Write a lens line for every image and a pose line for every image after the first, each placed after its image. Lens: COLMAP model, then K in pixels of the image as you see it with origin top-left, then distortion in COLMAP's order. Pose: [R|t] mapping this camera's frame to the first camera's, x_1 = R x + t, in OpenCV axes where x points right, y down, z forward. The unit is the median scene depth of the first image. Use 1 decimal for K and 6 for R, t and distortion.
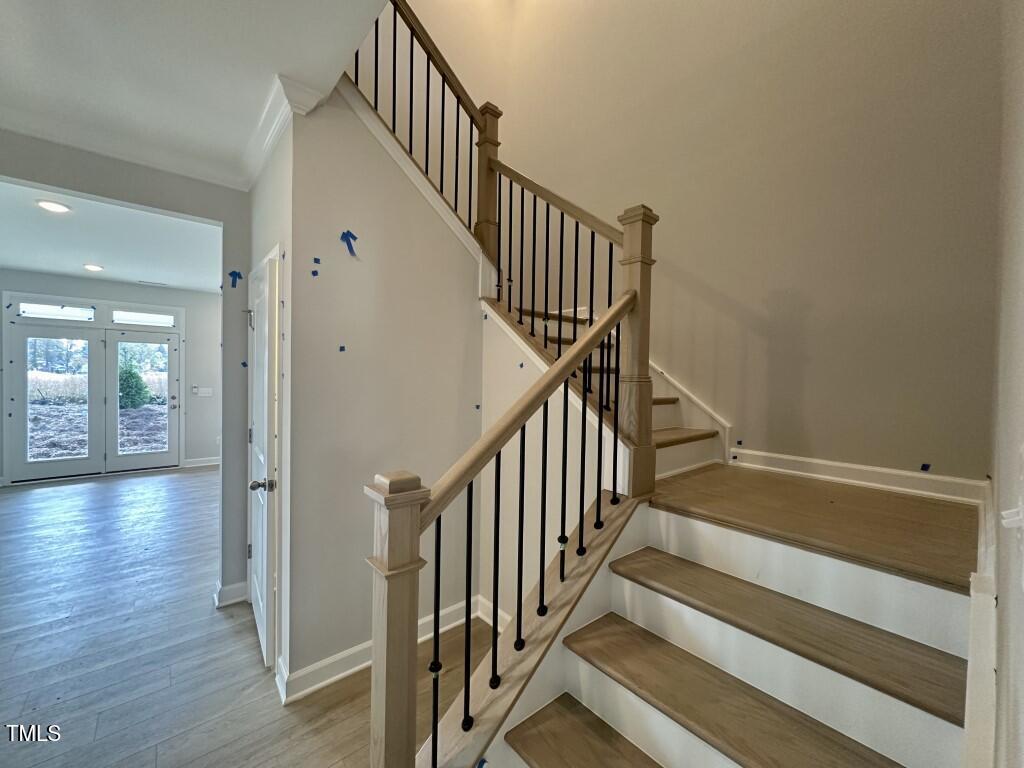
lens RADIAL K [[410.3, 0, 510.9], [0, 410.3, 383.3], [0, 0, 1]] dist [0.002771, 0.000377]
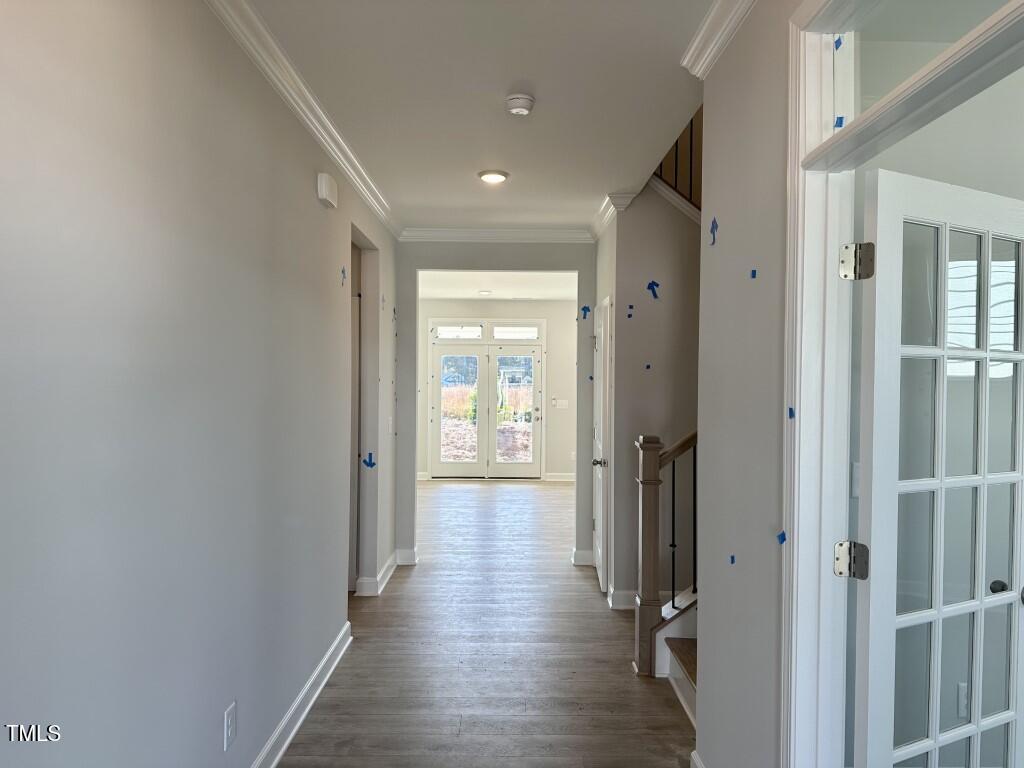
lens RADIAL K [[707.3, 0, 511.6], [0, 707.3, 386.5], [0, 0, 1]] dist [0.007780, 0.000372]
pose [[0.762296, -0.006016, -0.647200, 0.594402], [-0.005811, 0.999853, -0.016138, 0.017010], [0.647202, 0.016063, 0.762149, -0.848868]]
